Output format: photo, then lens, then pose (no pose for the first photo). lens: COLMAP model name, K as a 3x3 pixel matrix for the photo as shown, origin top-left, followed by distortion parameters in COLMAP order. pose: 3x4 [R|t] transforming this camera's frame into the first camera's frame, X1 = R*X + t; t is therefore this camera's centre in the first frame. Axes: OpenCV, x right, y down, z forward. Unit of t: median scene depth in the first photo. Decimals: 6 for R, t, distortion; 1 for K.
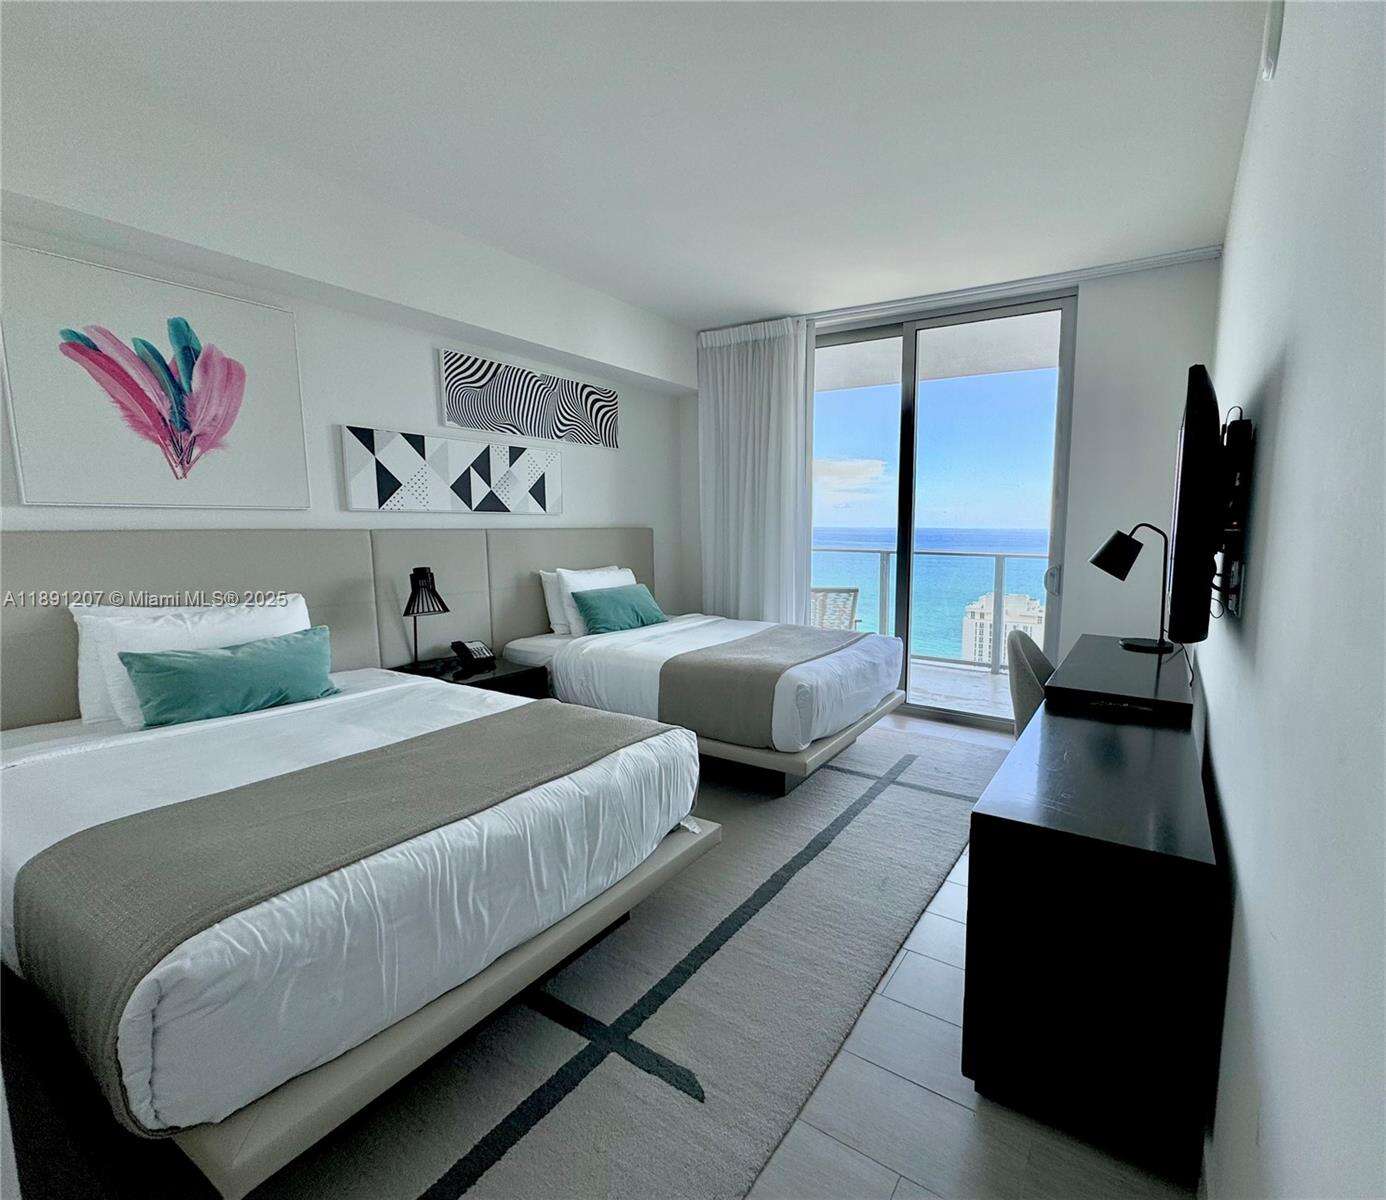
lens RADIAL K [[643.1, 0, 789.4], [0, 643.1, 610.2], [0, 0, 1]] dist [0.003775, 0.000281]
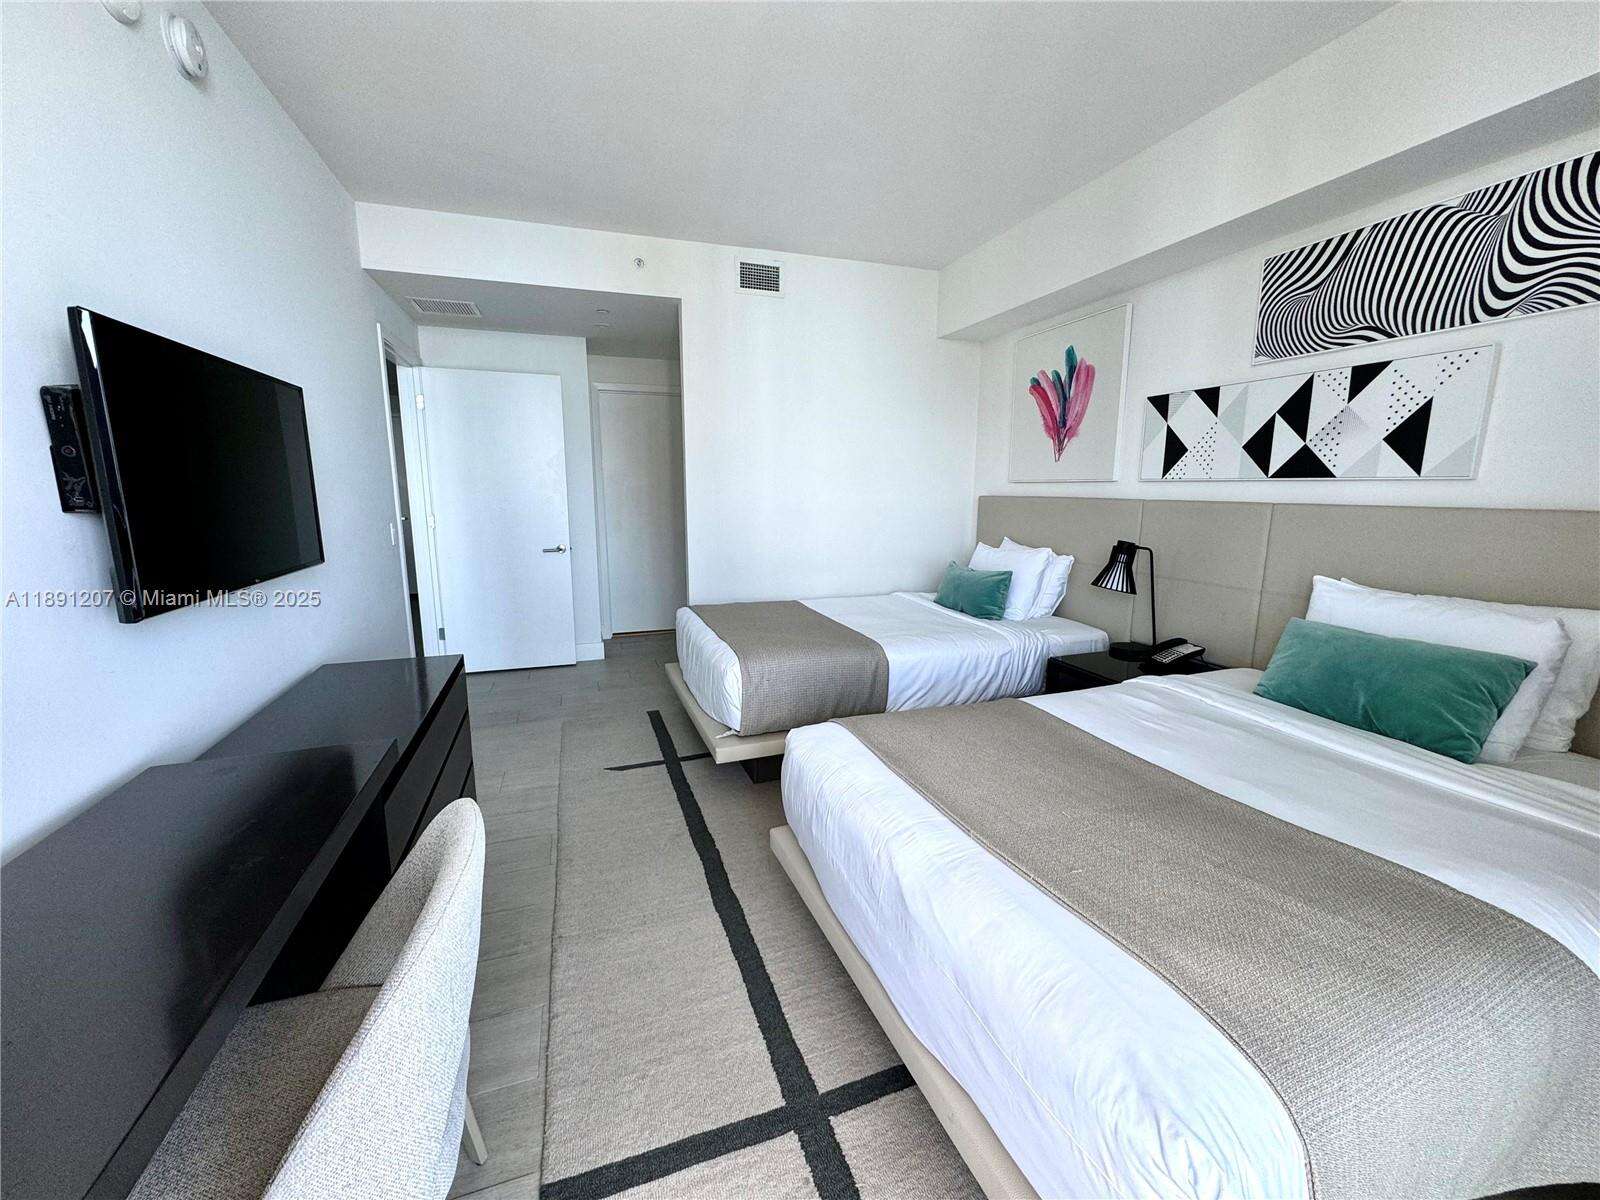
lens RADIAL K [[637.1, 0, 795.1], [0, 637.1, 600.3], [0, 0, 1]] dist [0.001238, 0.000148]
pose [[-0.648877, 0.124602, -0.750622, 0.437381], [-0.113029, 0.959771, 0.257029, -0.163277], [0.752452, 0.251622, -0.608689, 1.195938]]
